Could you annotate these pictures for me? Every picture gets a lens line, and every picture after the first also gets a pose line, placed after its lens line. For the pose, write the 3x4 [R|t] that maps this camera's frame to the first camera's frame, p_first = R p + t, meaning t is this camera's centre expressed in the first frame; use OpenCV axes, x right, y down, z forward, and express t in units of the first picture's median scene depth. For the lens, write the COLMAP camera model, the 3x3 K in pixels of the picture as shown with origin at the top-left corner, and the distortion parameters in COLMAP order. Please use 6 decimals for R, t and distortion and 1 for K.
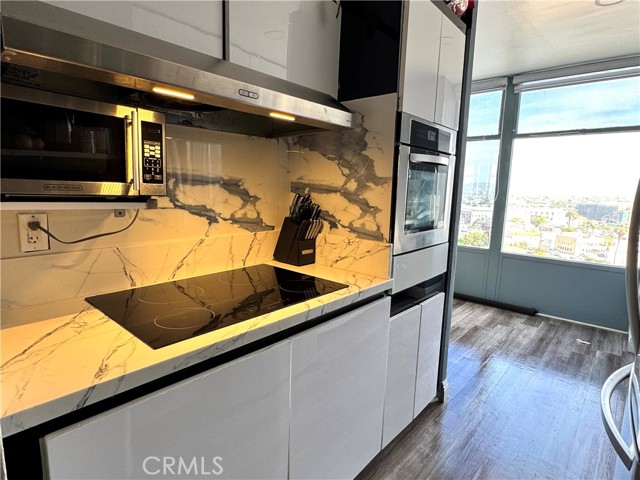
lens RADIAL K [[354.1, 0, 318.8], [0, 354.1, 234.6], [0, 0, 1]] dist [-0.009191, 0.006155]
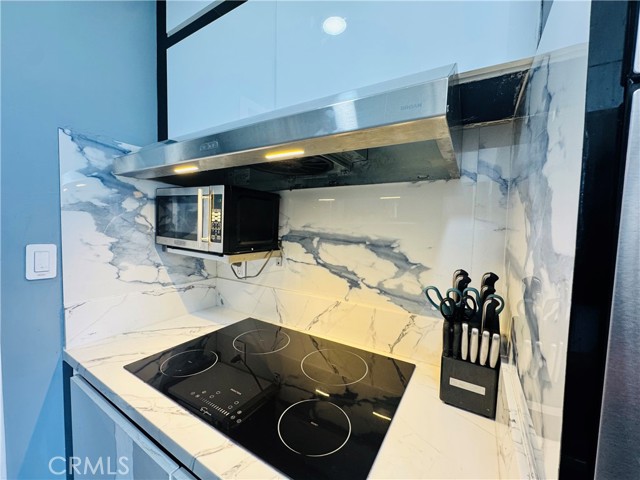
lens RADIAL K [[255.0, 0, 315.8], [0, 255.0, 240.9], [0, 0, 1]] dist [-0.004504, 0.001341]
pose [[0.183776, 0.039036, -0.982193, 0.301259], [-0.155411, 0.987797, 0.010180, -0.136906], [0.970605, 0.150773, 0.187600, 0.750603]]
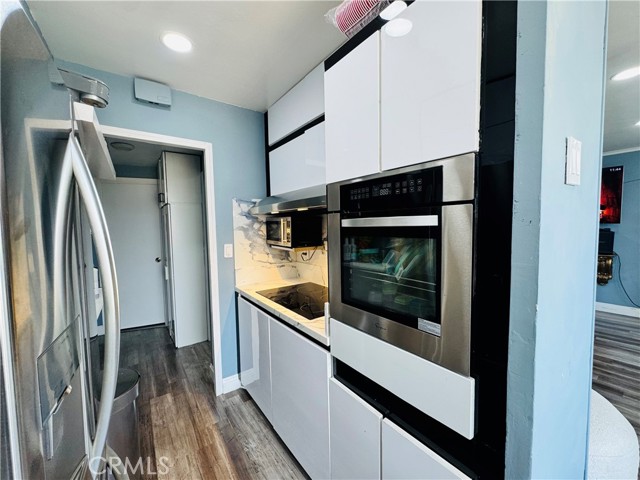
lens RADIAL K [[255.0, 0, 316.1], [0, 255.0, 241.5], [0, 0, 1]] dist [-0.004504, 0.001341]
pose [[-0.217206, 0.041332, -0.975250, 0.910035], [-0.121496, 0.990189, 0.069024, -0.201464], [0.968535, 0.133482, -0.210053, 1.040419]]
